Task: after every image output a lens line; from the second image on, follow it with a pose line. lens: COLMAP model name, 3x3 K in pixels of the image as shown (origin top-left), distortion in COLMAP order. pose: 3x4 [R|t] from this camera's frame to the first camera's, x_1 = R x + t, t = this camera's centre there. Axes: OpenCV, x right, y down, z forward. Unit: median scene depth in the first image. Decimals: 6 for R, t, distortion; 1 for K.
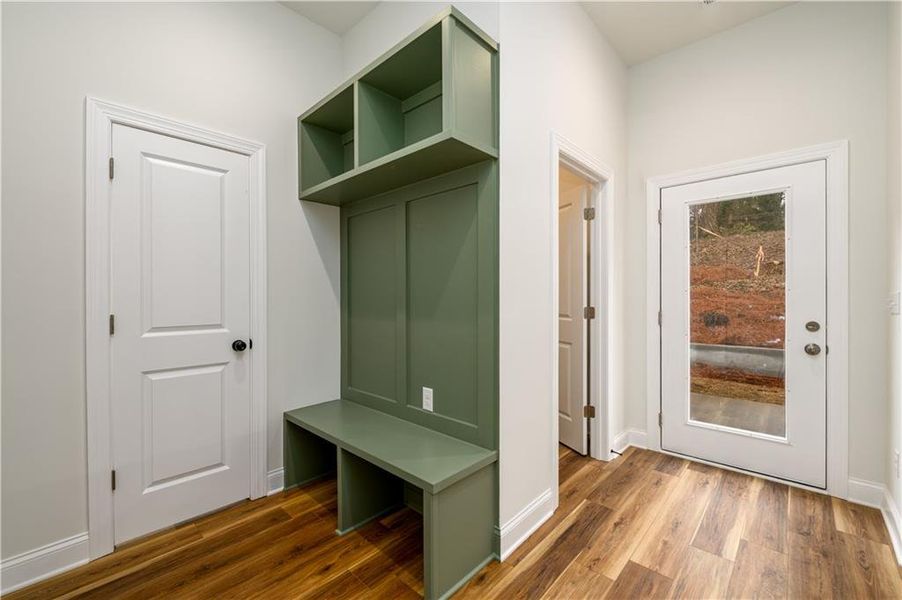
lens RADIAL K [[373.0, 0, 447.9], [0, 373.0, 297.9], [0, 0, 1]] dist [-0.001332, -0.000741]
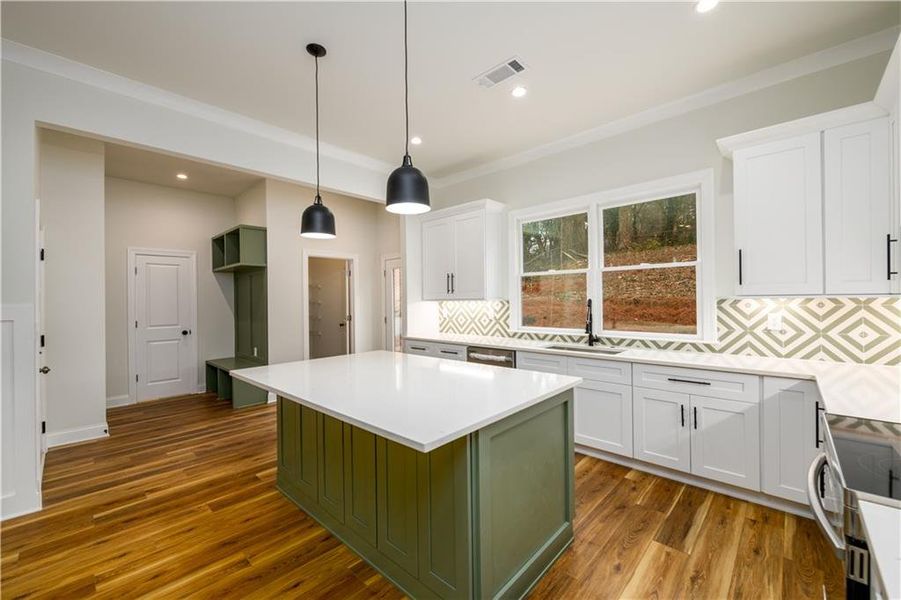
lens RADIAL K [[364.0, 0, 448.3], [0, 364.0, 298.7], [0, 0, 1]] dist [-0.001254, -0.000543]
pose [[0.999949, -0.009325, -0.003966, 1.220117], [0.009298, 0.999933, -0.006912, -0.067800], [0.004030, 0.006875, 0.999968, -1.443667]]
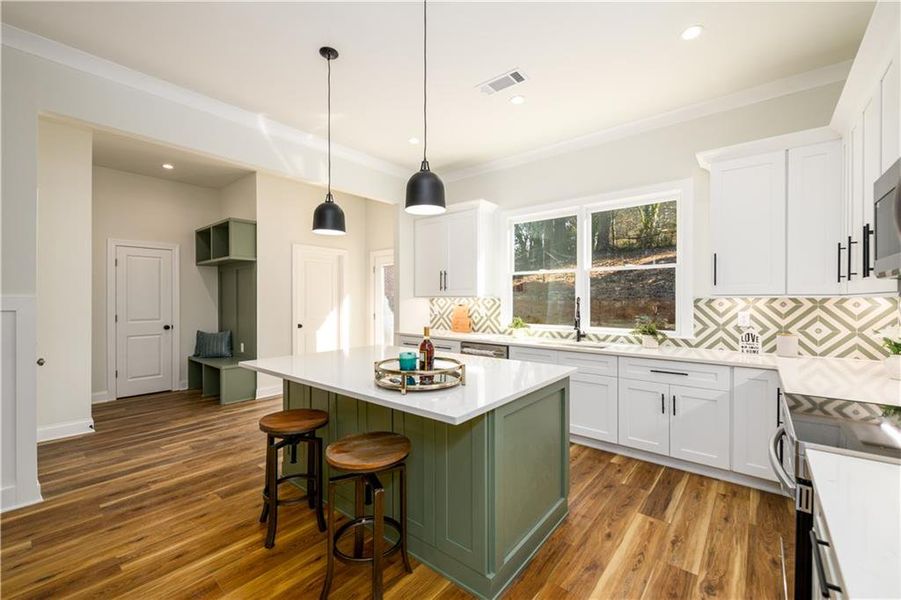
lens RADIAL K [[371.8, 0, 449.5], [0, 371.8, 299.1], [0, 0, 1]] dist [0.000658, -0.000522]
pose [[0.998212, 0.002803, 0.059707, 1.133137], [-0.002654, 0.999993, -0.002575, -0.057065], [-0.059714, 0.002412, 0.998213, -1.535557]]
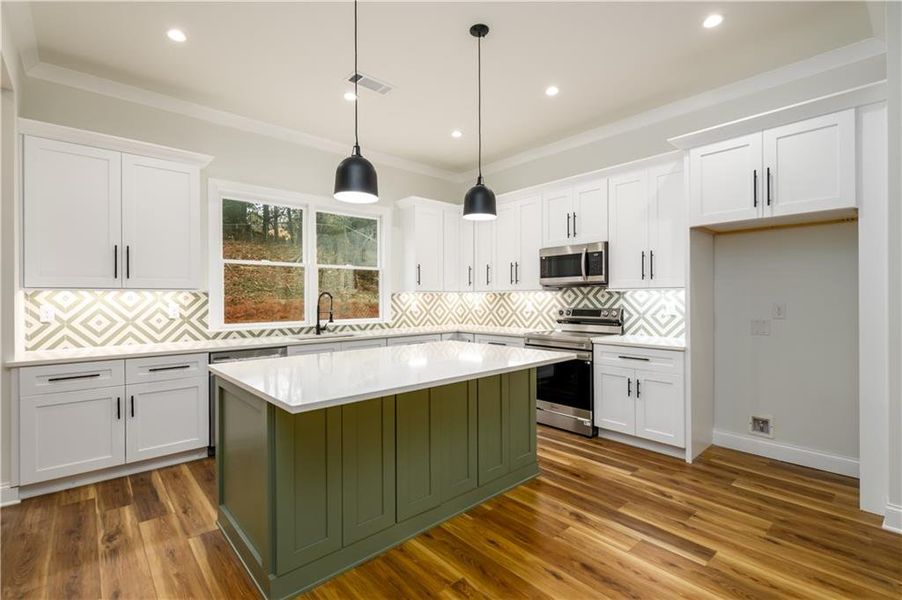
lens RADIAL K [[415.2, 0, 451.7], [0, 415.2, 298.0], [0, 0, 1]] dist [0.001648, -0.000014]
pose [[0.086624, 0.001559, 0.996240, -0.108338], [0.007118, 0.999972, -0.002184, -0.032878], [-0.996216, 0.007281, 0.086611, -0.647206]]
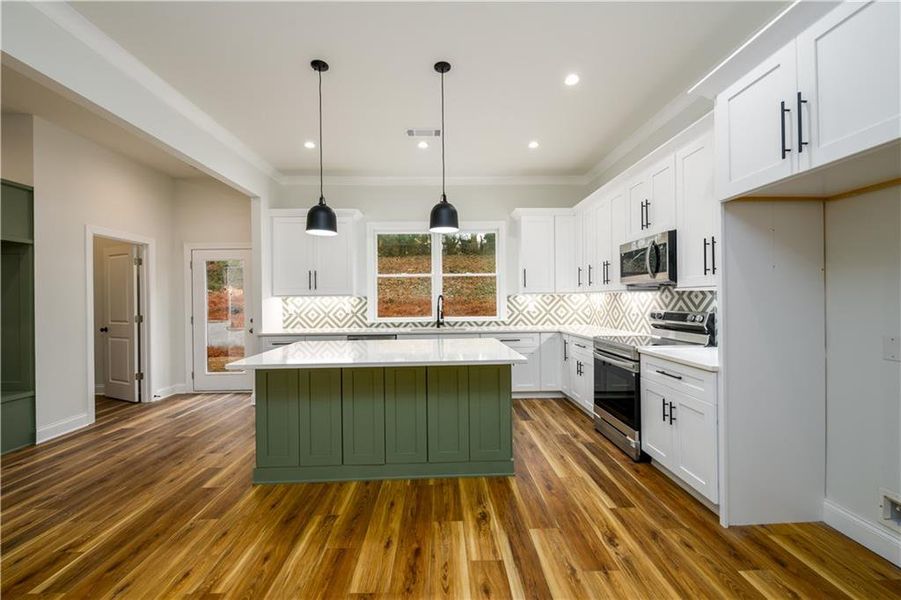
lens RADIAL K [[361.7, 0, 448.6], [0, 361.7, 298.9], [0, 0, 1]] dist [-0.001334, -0.000645]
pose [[0.709857, -0.004284, 0.704333, 0.271152], [0.011303, 0.999922, -0.005310, -0.035269], [-0.704255, 0.011730, 0.709850, -1.507119]]
